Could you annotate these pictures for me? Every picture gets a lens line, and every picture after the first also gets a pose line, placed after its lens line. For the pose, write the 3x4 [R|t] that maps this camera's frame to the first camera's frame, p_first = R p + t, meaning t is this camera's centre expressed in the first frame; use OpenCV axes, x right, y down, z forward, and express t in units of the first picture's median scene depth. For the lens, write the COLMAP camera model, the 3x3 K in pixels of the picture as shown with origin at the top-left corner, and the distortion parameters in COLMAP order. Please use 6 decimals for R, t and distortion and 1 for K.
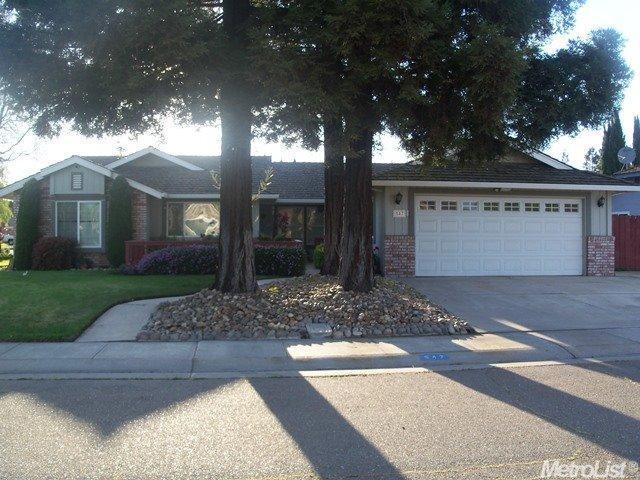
lens RADIAL K [[657.3, 0, 320.0], [0, 657.3, 240.0], [0, 0, 1]] dist [-0.184159, 0.008229]
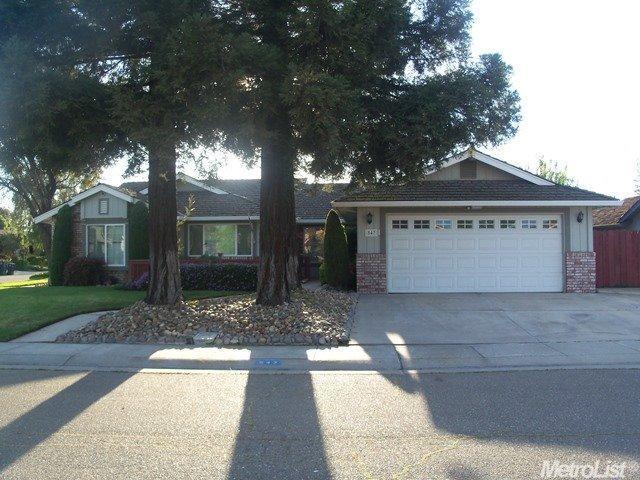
lens RADIAL K [[657.3, 0, 320.0], [0, 657.3, 240.0], [0, 0, 1]] dist [-0.184159, 0.008229]
pose [[0.984435, -0.010906, -0.175410, 0.219160], [0.006033, 0.999581, -0.028293, 0.000572], [0.175646, 0.026794, 0.984089, -0.046363]]
